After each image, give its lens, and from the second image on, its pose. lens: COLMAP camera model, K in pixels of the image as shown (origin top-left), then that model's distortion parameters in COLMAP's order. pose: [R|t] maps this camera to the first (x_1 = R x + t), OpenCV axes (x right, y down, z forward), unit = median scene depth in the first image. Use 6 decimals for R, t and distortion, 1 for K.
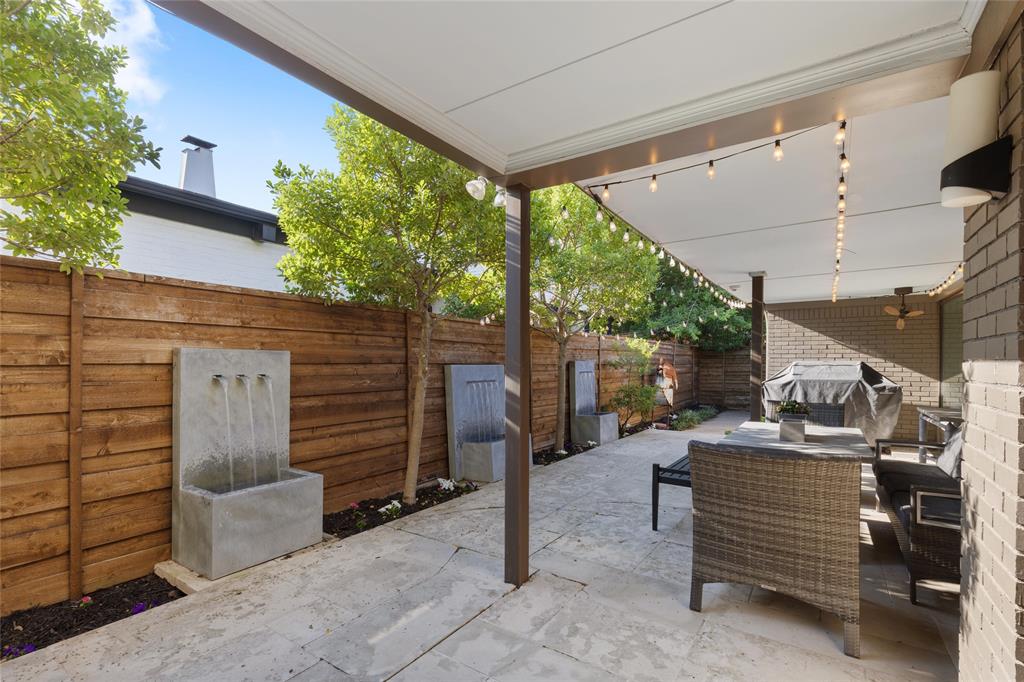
lens RADIAL K [[465.1, 0, 511.5], [0, 465.1, 363.1], [0, 0, 1]] dist [0.001460, 0.000170]
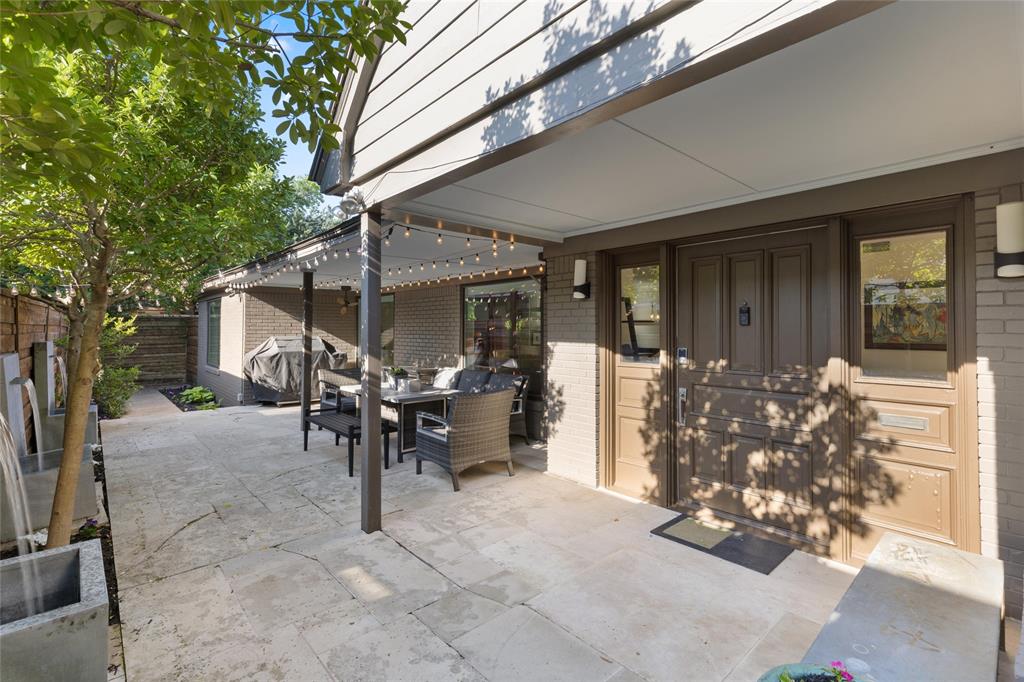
lens RADIAL K [[465.5, 0, 513.0], [0, 465.5, 325.7], [0, 0, 1]] dist [0.000766, 0.000022]
pose [[0.242082, 0.004567, 0.970245, -0.808270], [0.001992, 0.999984, -0.005204, -0.049537], [-0.970254, 0.003193, 0.242069, 0.244002]]
